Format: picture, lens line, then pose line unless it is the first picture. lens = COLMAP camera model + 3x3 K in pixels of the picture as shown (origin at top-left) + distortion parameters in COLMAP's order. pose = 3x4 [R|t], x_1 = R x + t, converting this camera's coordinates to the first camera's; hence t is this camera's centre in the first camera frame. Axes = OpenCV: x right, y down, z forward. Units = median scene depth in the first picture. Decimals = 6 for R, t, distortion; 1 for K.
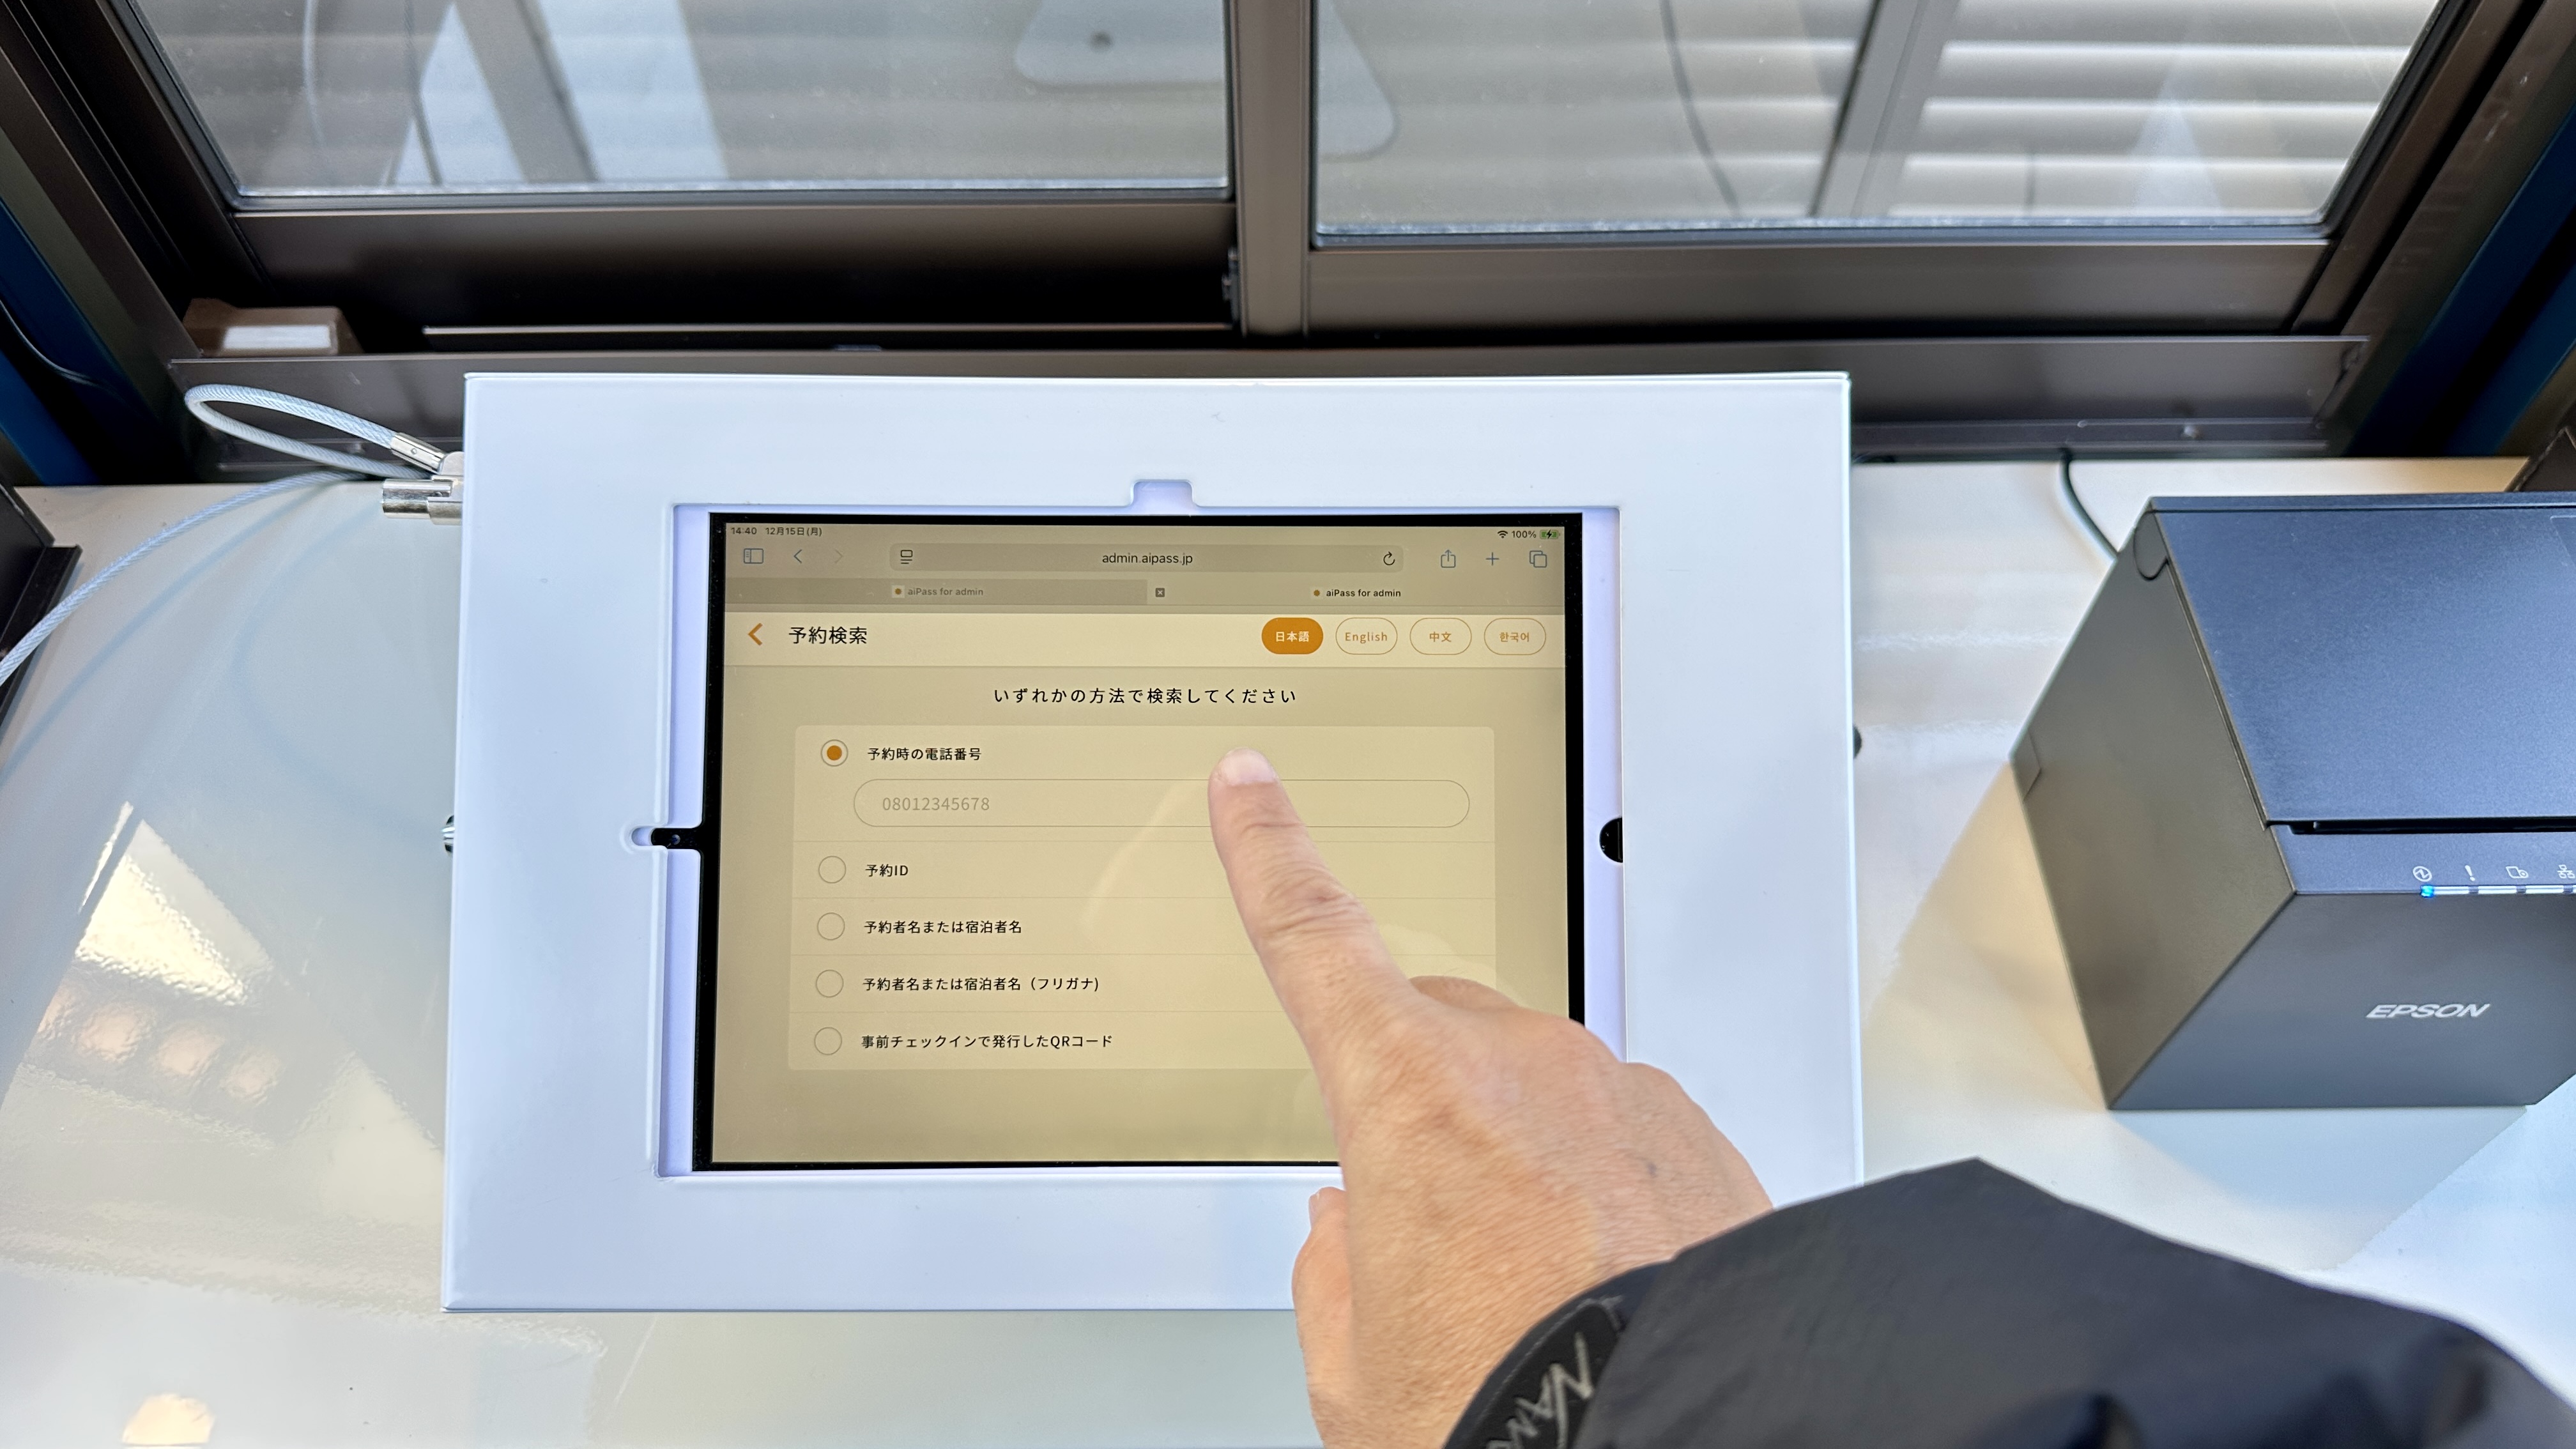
lens RADIAL K [[1810.0, 0, 1303.7], [0, 1810.0, 715.2], [0, 0, 1]] dist [0.022259, -0.044775]
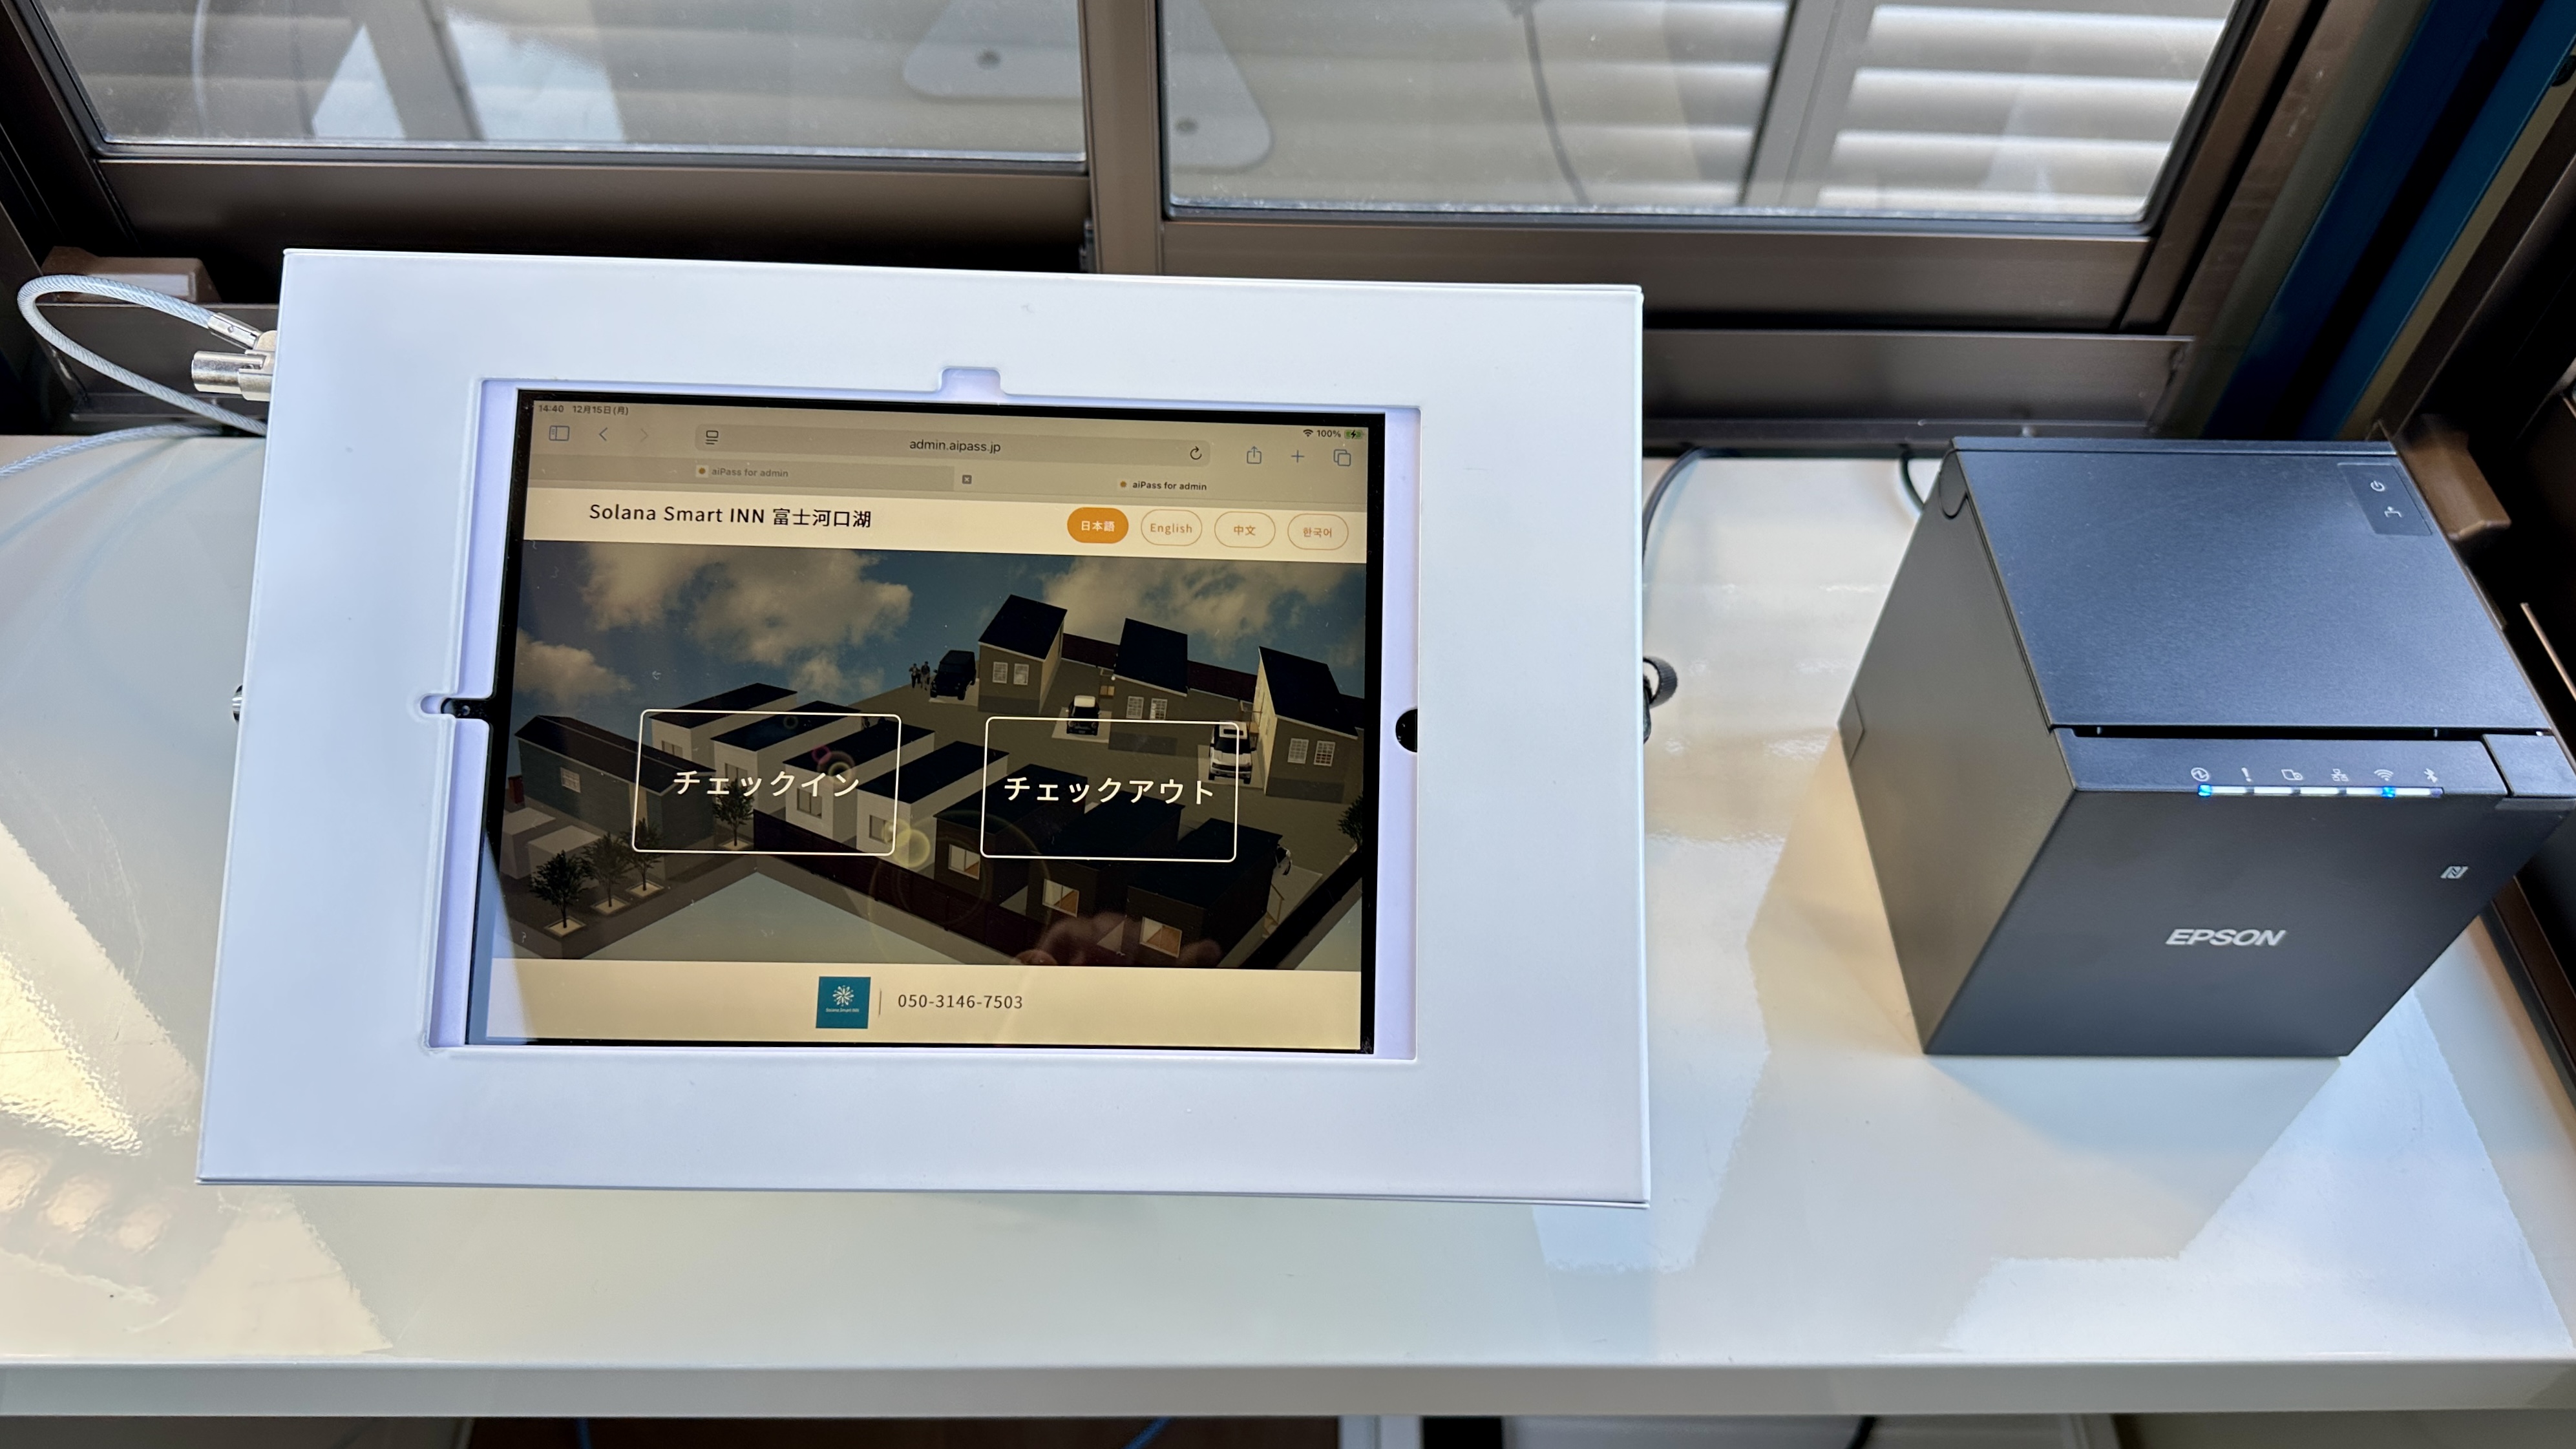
lens RADIAL K [[1810.0, 0, 1282.1], [0, 1810.0, 698.0], [0, 0, 1]] dist [0.022259, -0.044775]
pose [[0.999482, 0.019732, 0.025409, 0.059591], [-0.017885, 0.997317, -0.070989, 0.099019], [-0.026742, 0.070498, 0.997153, -0.002681]]
